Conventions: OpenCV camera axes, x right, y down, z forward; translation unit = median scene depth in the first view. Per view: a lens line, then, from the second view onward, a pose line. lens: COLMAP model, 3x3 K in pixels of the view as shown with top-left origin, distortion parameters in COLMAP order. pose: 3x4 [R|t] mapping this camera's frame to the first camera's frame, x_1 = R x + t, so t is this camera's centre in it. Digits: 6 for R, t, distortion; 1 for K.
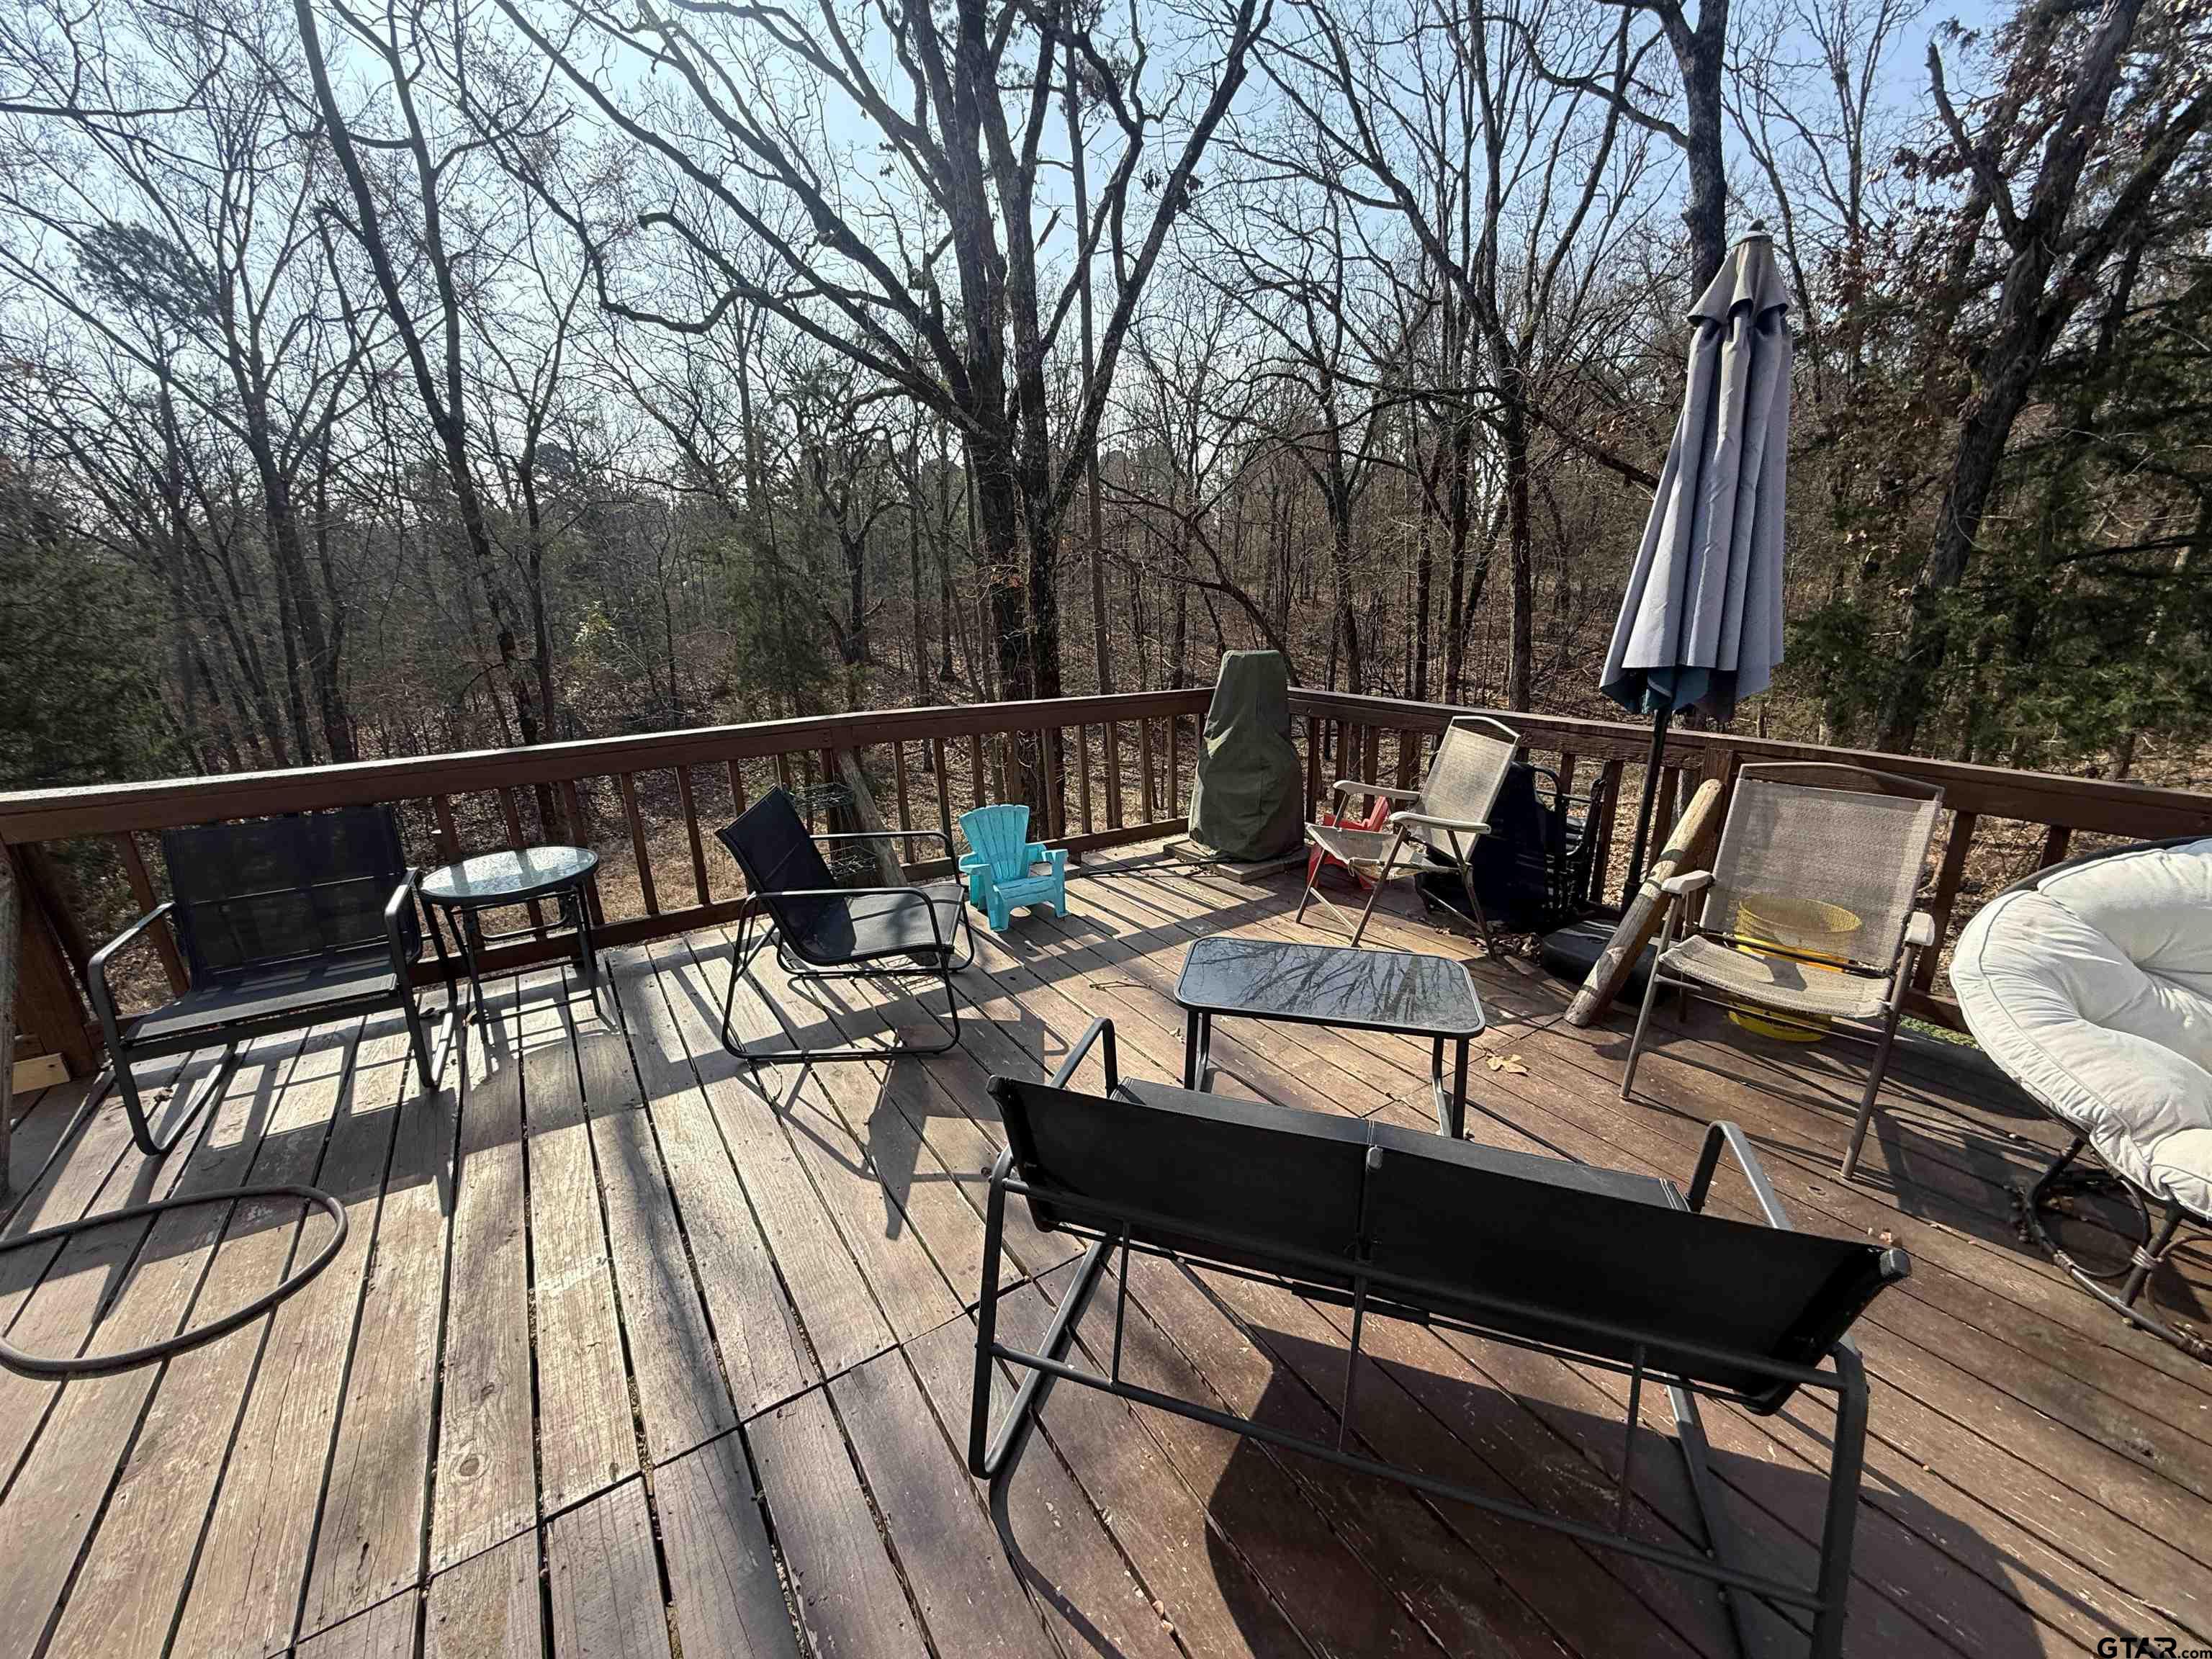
lens RADIAL K [[880.7, 0, 1110.7], [0, 880.7, 836.8], [0, 0, 1]] dist [-0.002023, 0.000497]
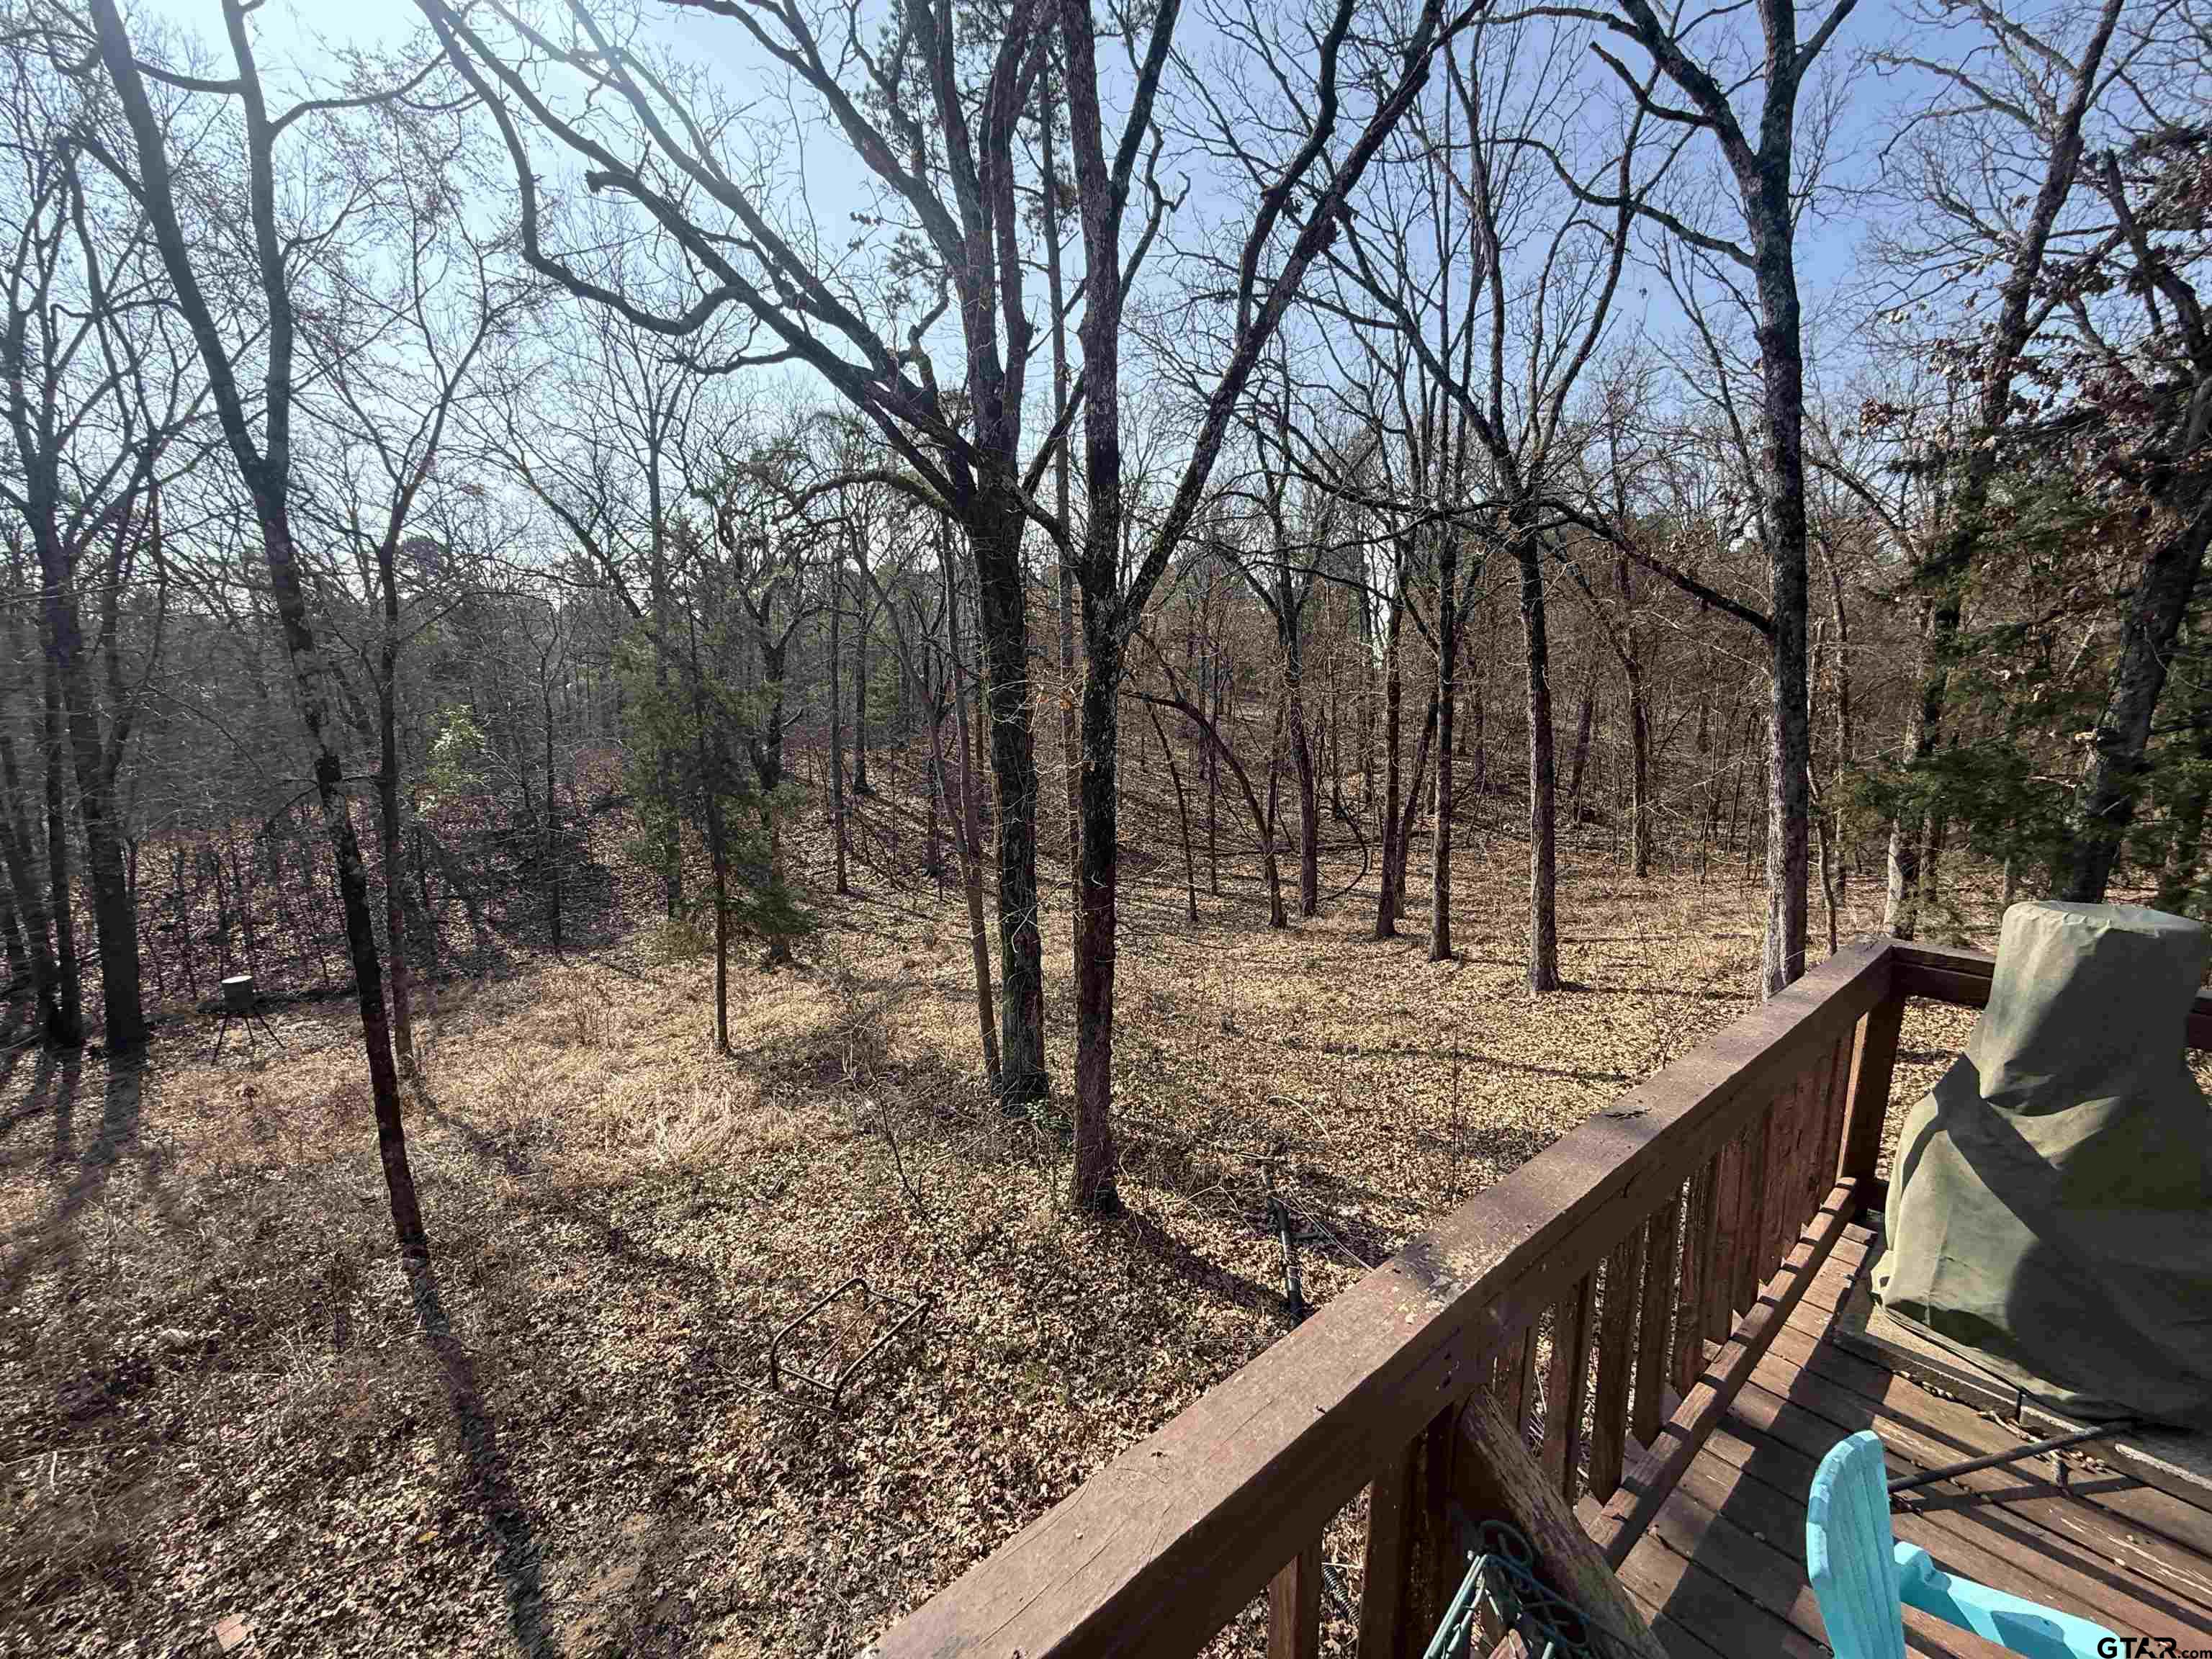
lens RADIAL K [[880.7, 0, 1110.5], [0, 880.7, 831.8], [0, 0, 1]] dist [-0.002023, 0.000497]
pose [[0.993136, 0.001890, 0.116946, -0.070708], [0.012701, 0.992214, -0.123896, -0.038366], [-0.116270, 0.124531, 0.985380, 0.116105]]
